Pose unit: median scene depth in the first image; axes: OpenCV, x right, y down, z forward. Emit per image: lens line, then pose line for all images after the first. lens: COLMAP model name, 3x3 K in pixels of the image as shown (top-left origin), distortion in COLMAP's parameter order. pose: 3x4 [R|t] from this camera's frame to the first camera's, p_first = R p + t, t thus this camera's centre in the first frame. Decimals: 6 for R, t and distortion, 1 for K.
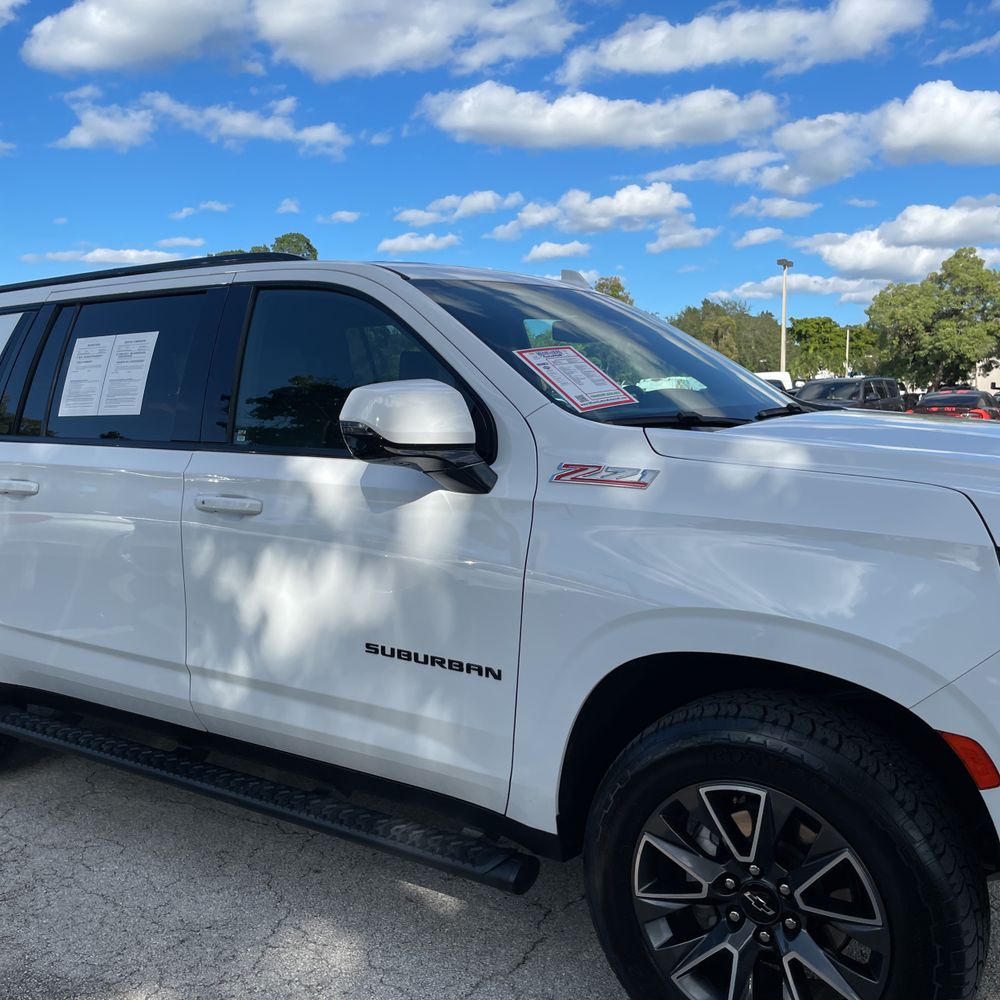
lens RADIAL K [[1038.8, 0, 495.7], [0, 1038.8, 511.9], [0, 0, 1]] dist [0.078873, -0.125659]
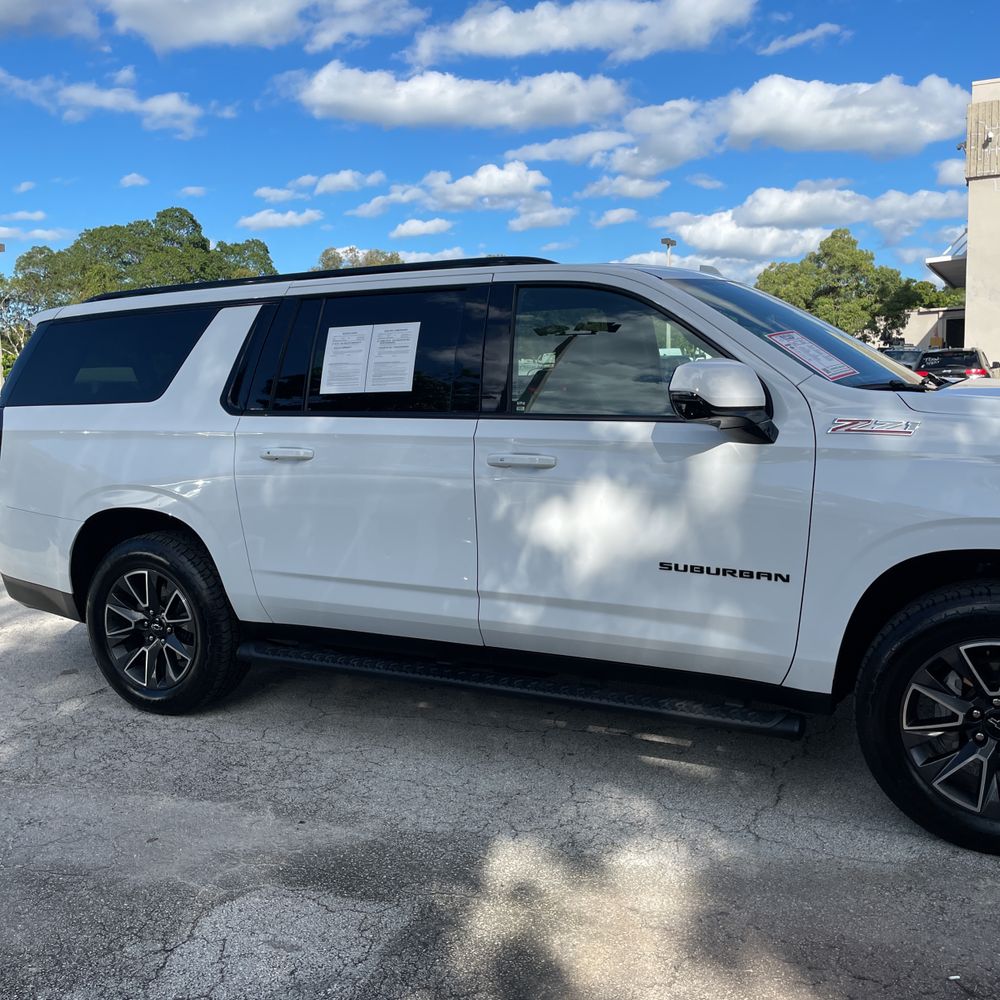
lens RADIAL K [[1020.3, 0, 485.2], [0, 1020.3, 501.2], [0, 0, 1]] dist [0.052277, -0.087072]
pose [[0.991143, -0.031225, 0.129073, -0.458484], [0.029040, 0.999402, 0.018777, 0.017561], [-0.129582, -0.014863, 0.991457, -0.214095]]
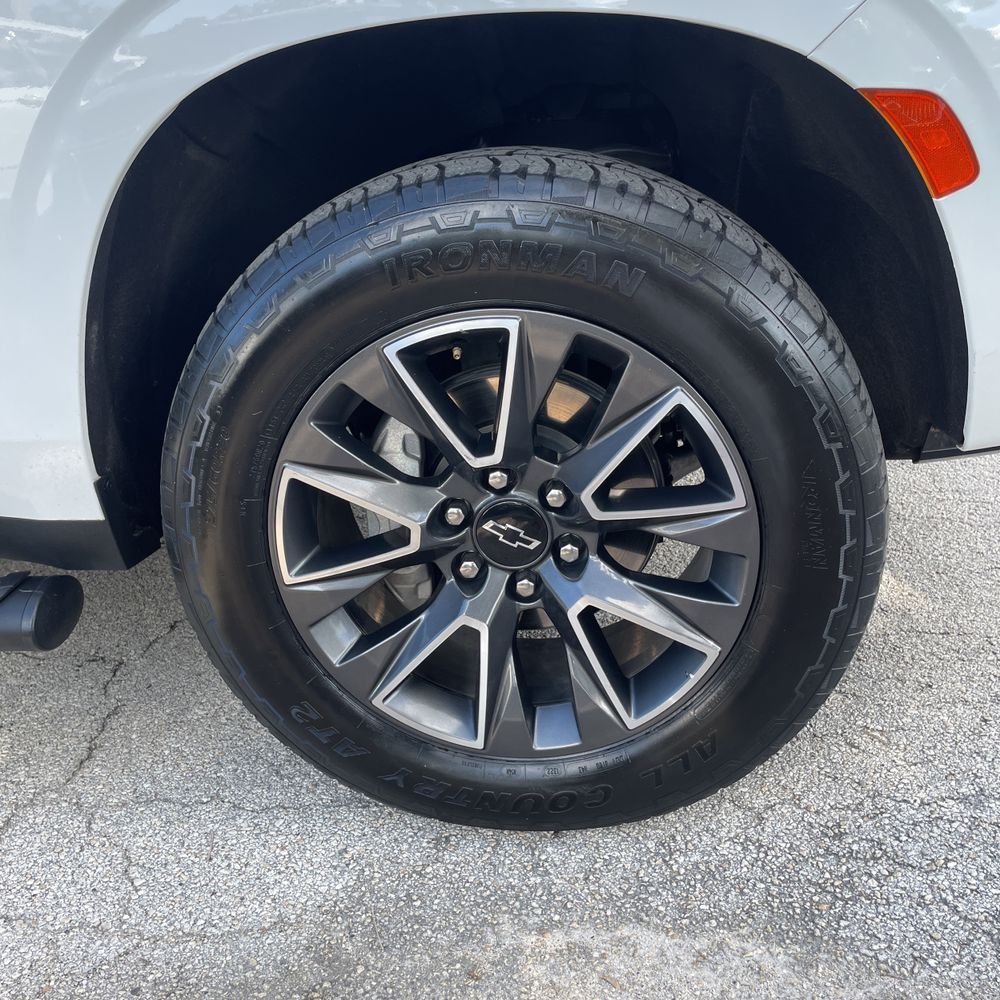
lens RADIAL K [[976.0, 0, 500.0], [0, 976.0, 500.0], [0, 0, 1]] dist [0.062506, -0.009993]
pose [[0.876493, -0.219249, 0.428590, 0.020273], [0.109720, 0.957820, 0.265598, 0.162281], [-0.468744, -0.185770, 0.863579, 0.418518]]
